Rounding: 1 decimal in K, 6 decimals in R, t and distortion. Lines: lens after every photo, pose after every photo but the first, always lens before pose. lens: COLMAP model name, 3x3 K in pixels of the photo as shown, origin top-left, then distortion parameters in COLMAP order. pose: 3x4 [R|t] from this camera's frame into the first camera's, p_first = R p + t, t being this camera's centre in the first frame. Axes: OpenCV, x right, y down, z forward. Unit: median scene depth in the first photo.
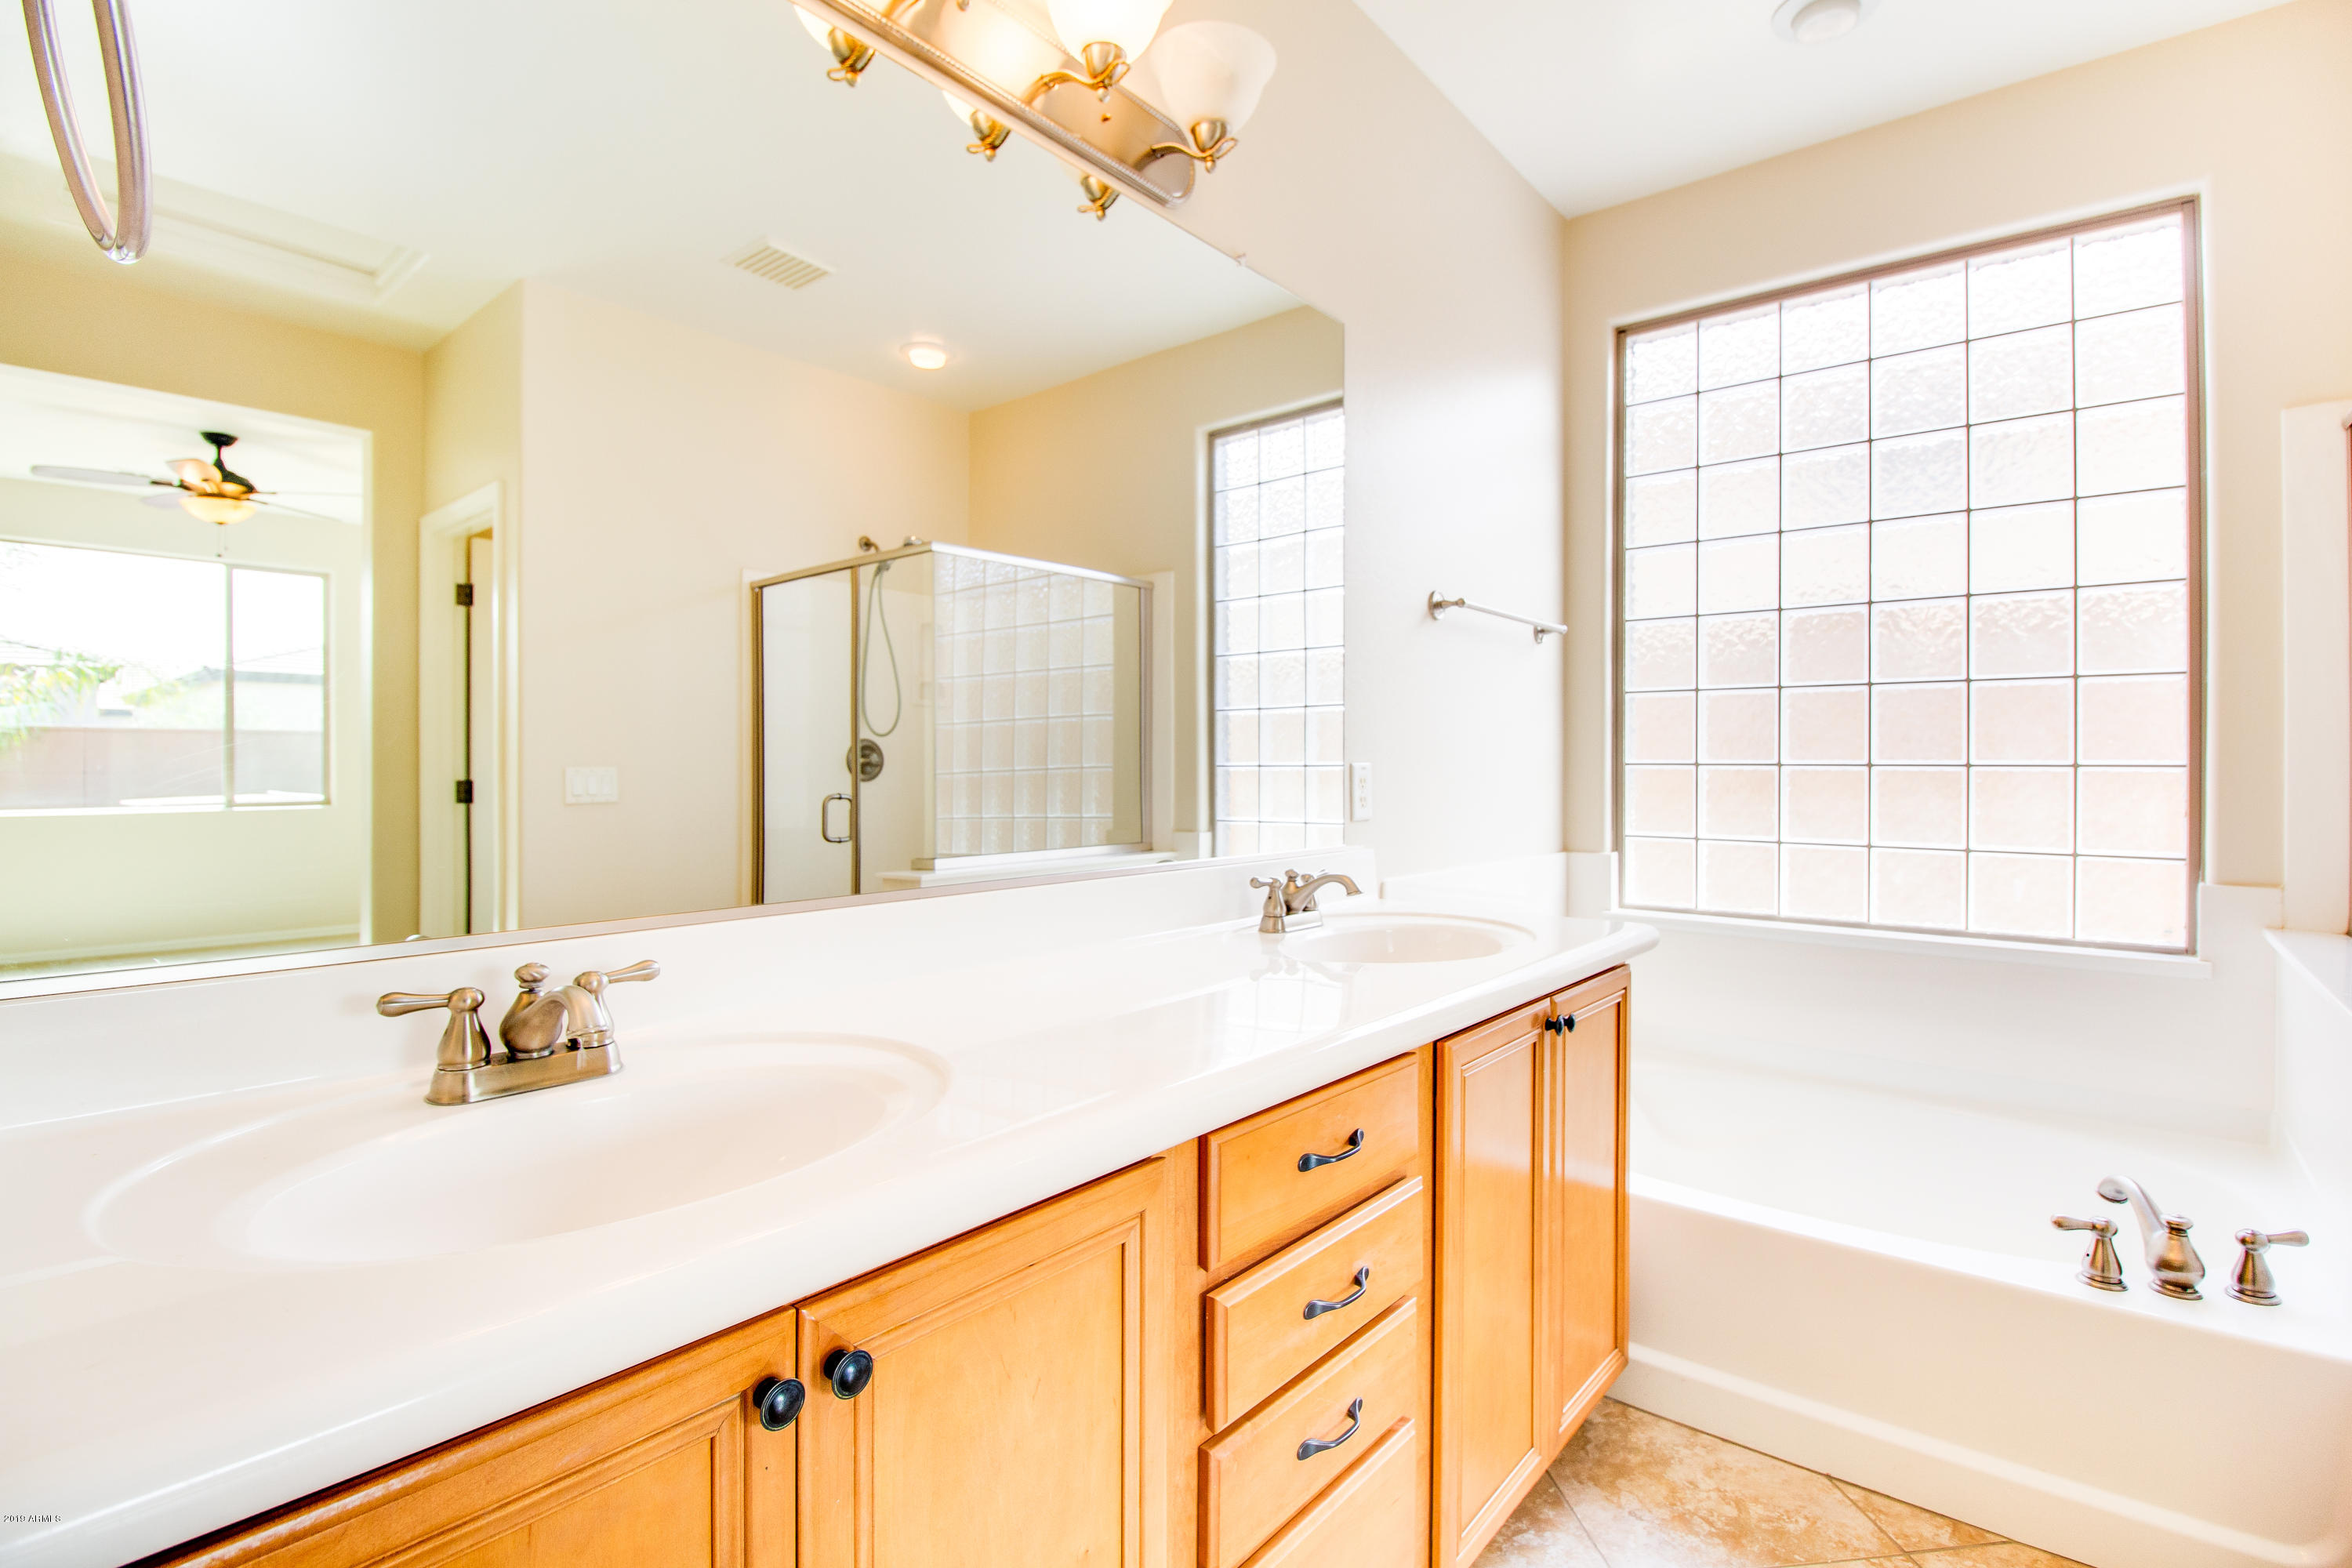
lens RADIAL K [[1094.5, 0, 1182.5], [0, 1094.5, 761.9], [0, 0, 1]] dist [-0.002878, -0.010126]
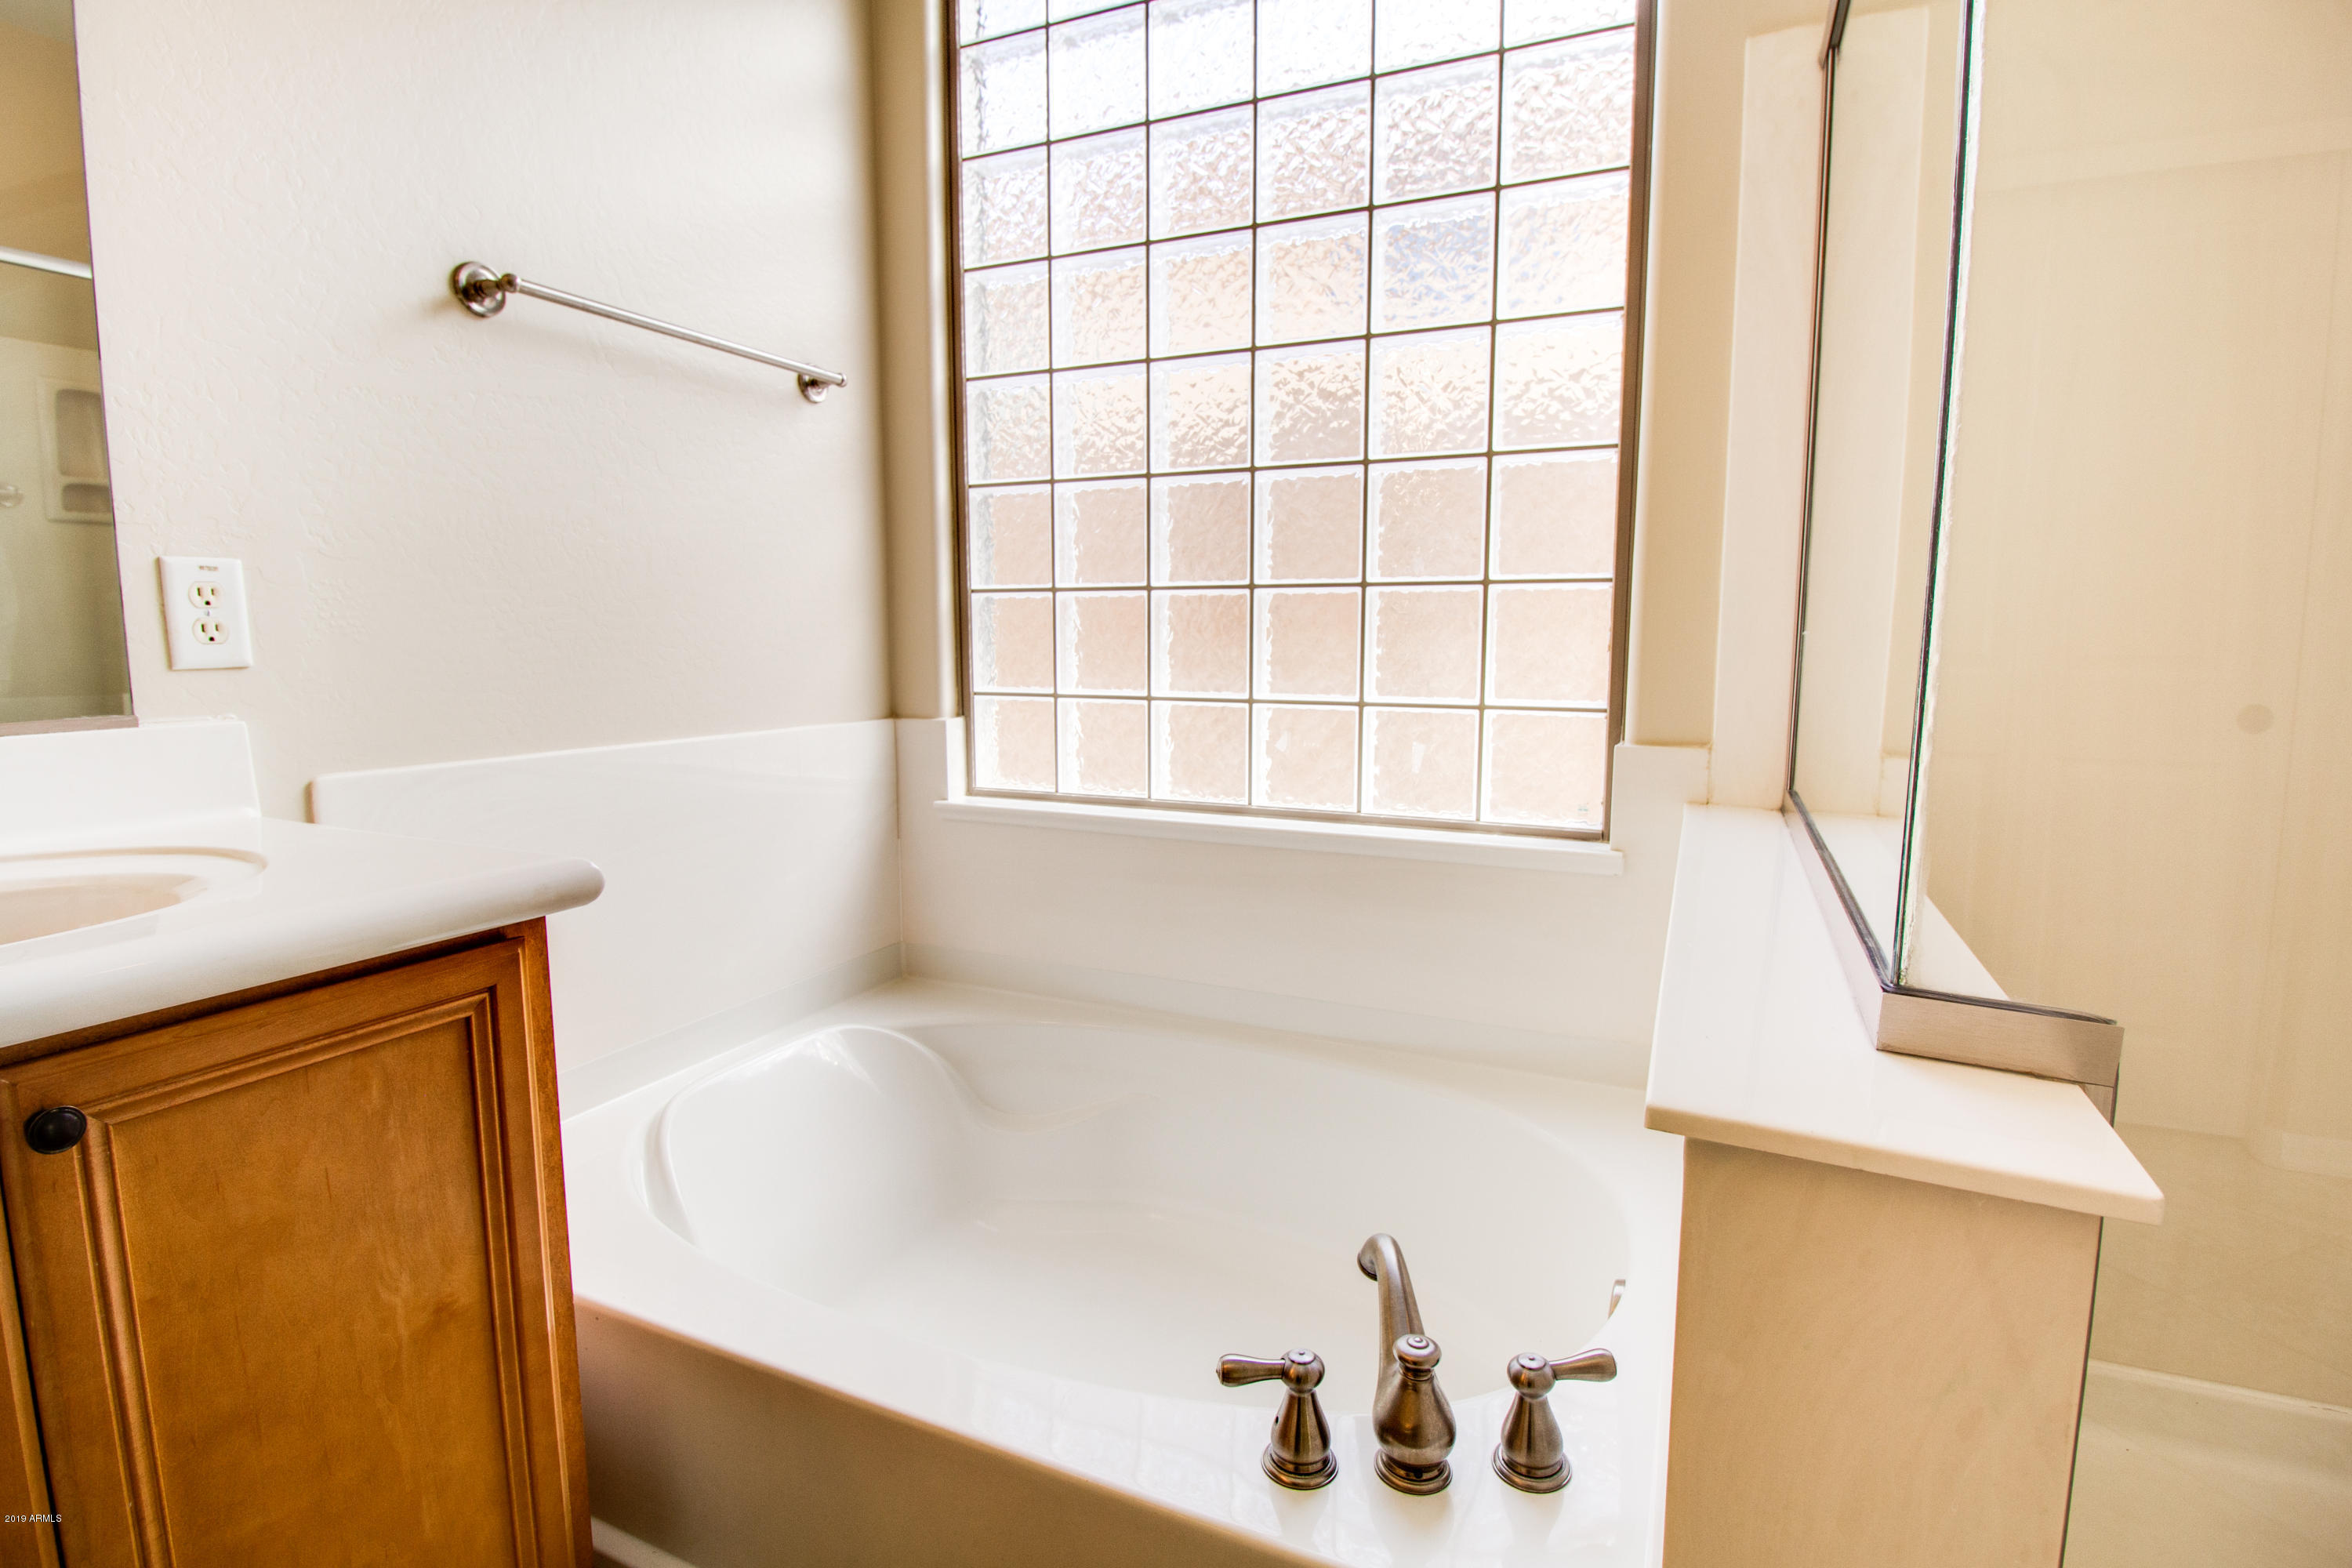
lens RADIAL K [[1094.5, 0, 1182.5], [0, 1094.5, 761.9], [0, 0, 1]] dist [-0.002878, -0.010126]
pose [[0.968822, -0.031085, 0.245800, 0.496431], [0.002638, 0.993336, 0.115227, 0.041231], [-0.247744, -0.110986, 0.962448, 0.382368]]
